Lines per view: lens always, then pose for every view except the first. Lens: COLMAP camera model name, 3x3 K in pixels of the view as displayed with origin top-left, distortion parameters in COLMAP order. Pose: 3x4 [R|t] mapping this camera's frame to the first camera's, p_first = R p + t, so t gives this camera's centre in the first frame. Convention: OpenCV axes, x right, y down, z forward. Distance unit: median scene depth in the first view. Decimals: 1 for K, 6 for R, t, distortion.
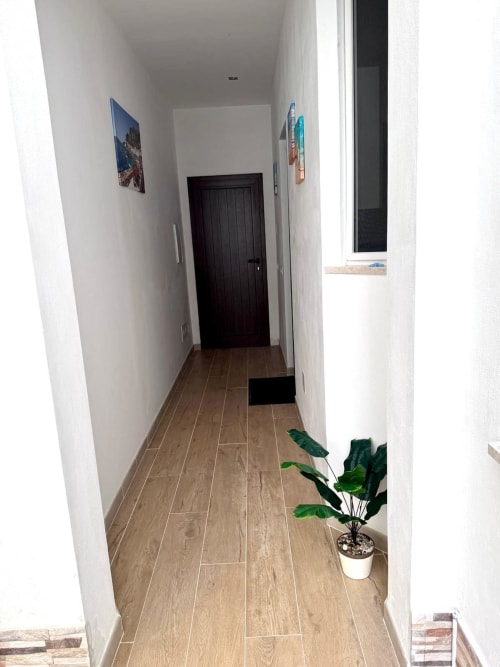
lens RADIAL K [[477.5, 0, 250.1], [0, 477.5, 331.3], [0, 0, 1]] dist [-0.000889, -0.008339]
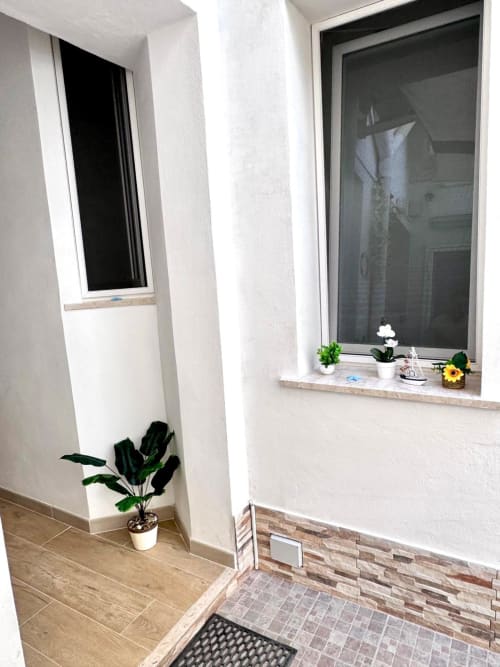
lens RADIAL K [[440.7, 0, 250.1], [0, 440.7, 337.5], [0, 0, 1]] dist [0.011038, 0.002186]
pose [[0.514088, -0.120651, 0.849210, -0.560798], [0.194836, 0.980603, 0.021371, 0.006321], [-0.835316, 0.154470, 0.527623, 0.089568]]
